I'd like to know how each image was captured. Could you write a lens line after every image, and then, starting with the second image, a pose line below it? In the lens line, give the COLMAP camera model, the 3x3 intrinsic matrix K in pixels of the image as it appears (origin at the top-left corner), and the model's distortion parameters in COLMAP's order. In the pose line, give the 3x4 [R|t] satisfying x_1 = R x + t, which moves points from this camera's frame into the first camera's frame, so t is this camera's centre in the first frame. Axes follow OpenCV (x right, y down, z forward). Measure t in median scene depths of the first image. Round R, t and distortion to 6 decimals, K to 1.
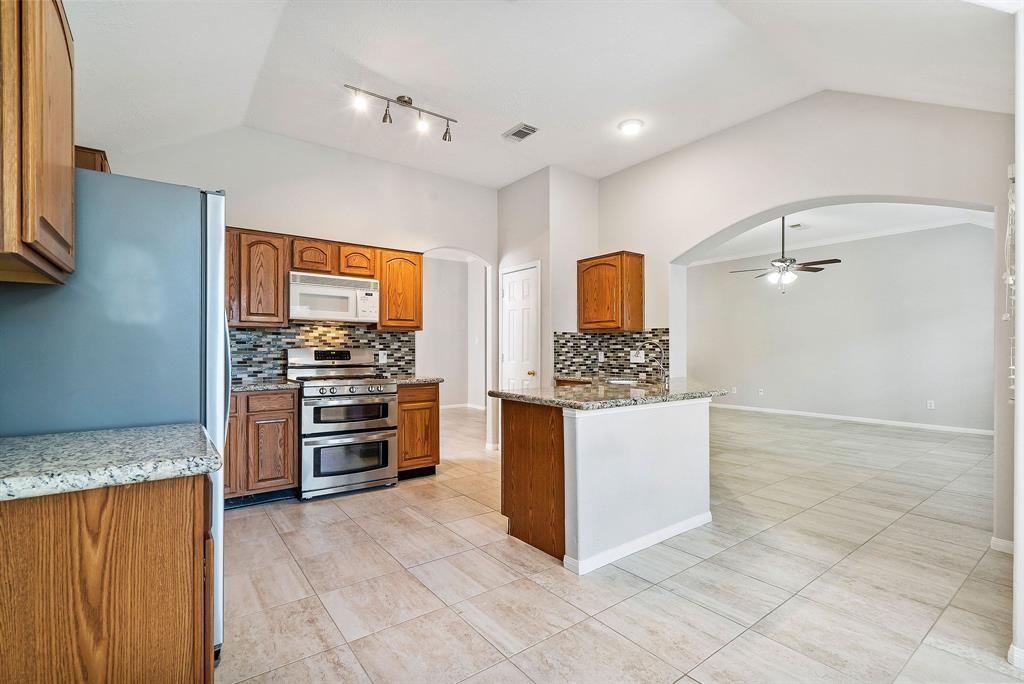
lens RADIAL K [[472.9, 0, 509.5], [0, 472.9, 348.6], [0, 0, 1]] dist [-0.002000, 0.001447]
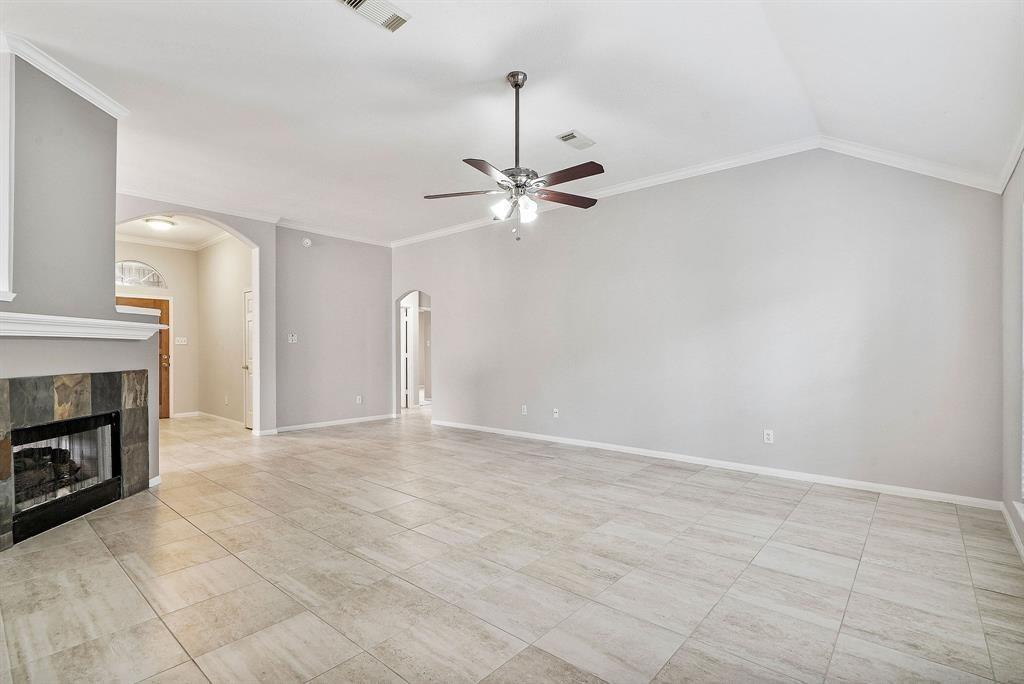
lens RADIAL K [[472.9, 0, 513.5], [0, 472.9, 353.8], [0, 0, 1]] dist [-0.002000, 0.001447]
pose [[0.978478, -0.002055, 0.206343, 0.671743], [-0.000610, 0.999917, 0.012851, -0.000029], [-0.206352, -0.012700, 0.978395, 0.713362]]
